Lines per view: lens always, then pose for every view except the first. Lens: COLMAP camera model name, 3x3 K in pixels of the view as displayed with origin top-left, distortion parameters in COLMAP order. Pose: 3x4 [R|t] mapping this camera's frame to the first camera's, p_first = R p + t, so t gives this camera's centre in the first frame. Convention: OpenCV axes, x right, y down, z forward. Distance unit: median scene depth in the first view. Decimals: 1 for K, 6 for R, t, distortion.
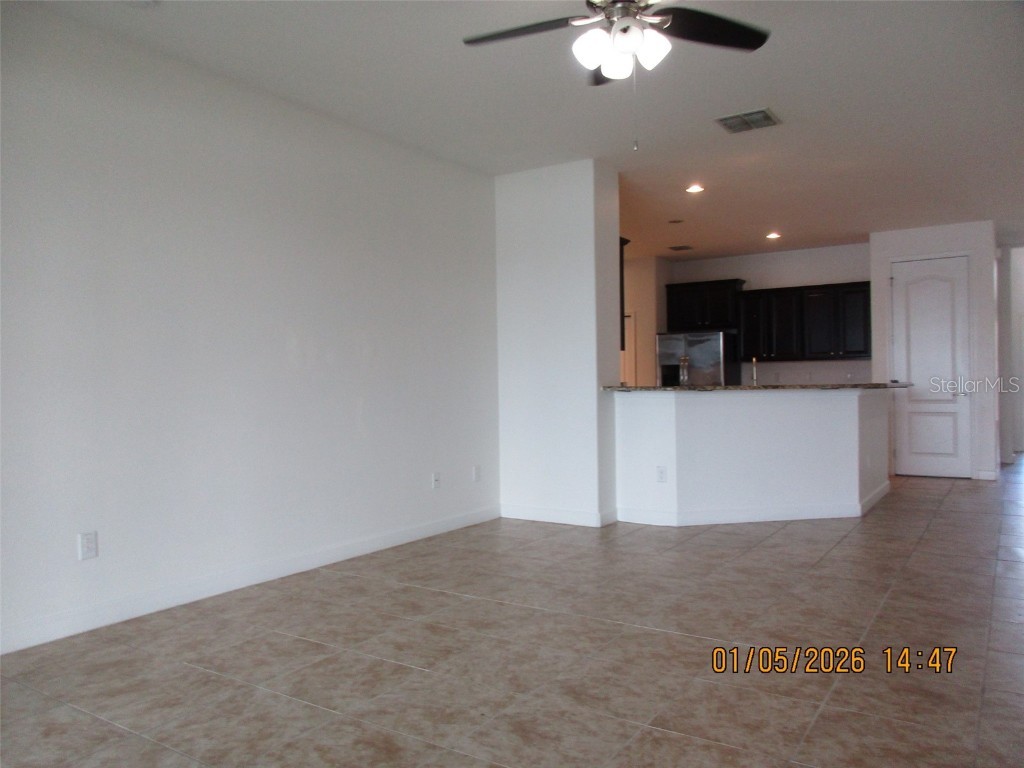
lens RADIAL K [[770.3, 0, 513.9], [0, 770.3, 382.1], [0, 0, 1]] dist [-0.004923, -0.005836]
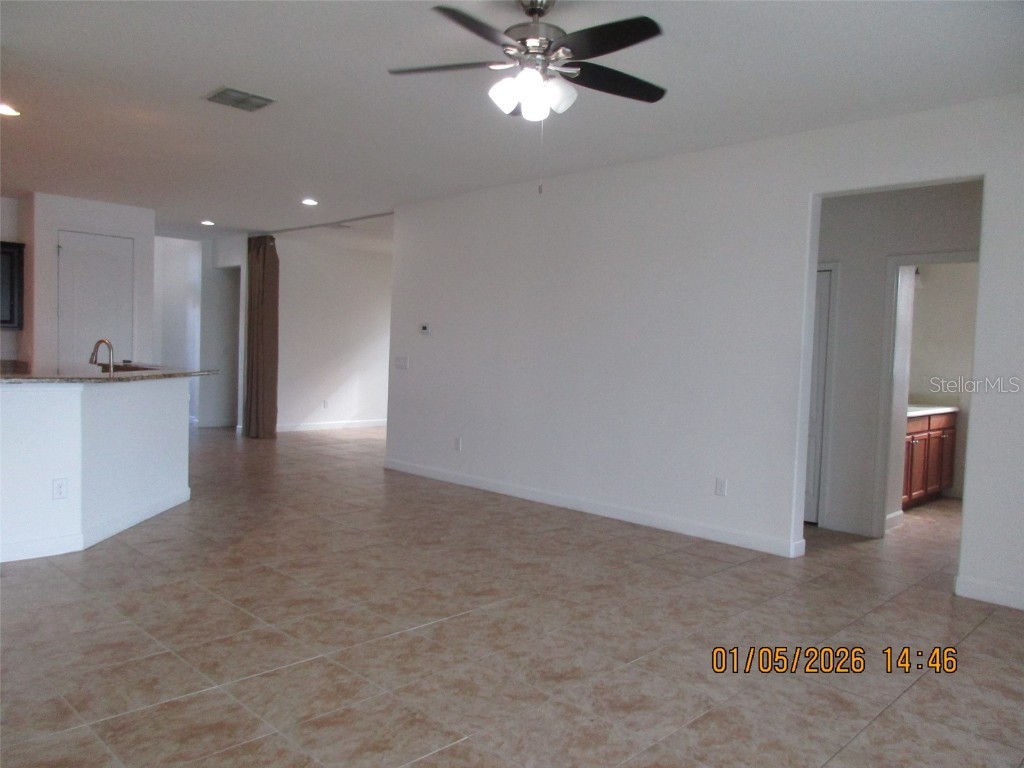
lens RADIAL K [[770.3, 0, 513.6], [0, 770.3, 385.8], [0, 0, 1]] dist [-0.004923, -0.005836]
pose [[0.191352, -0.030694, 0.981041, -0.840191], [-0.033926, 0.998707, 0.037864, -0.052861], [-0.980935, -0.040528, 0.190063, 0.706845]]
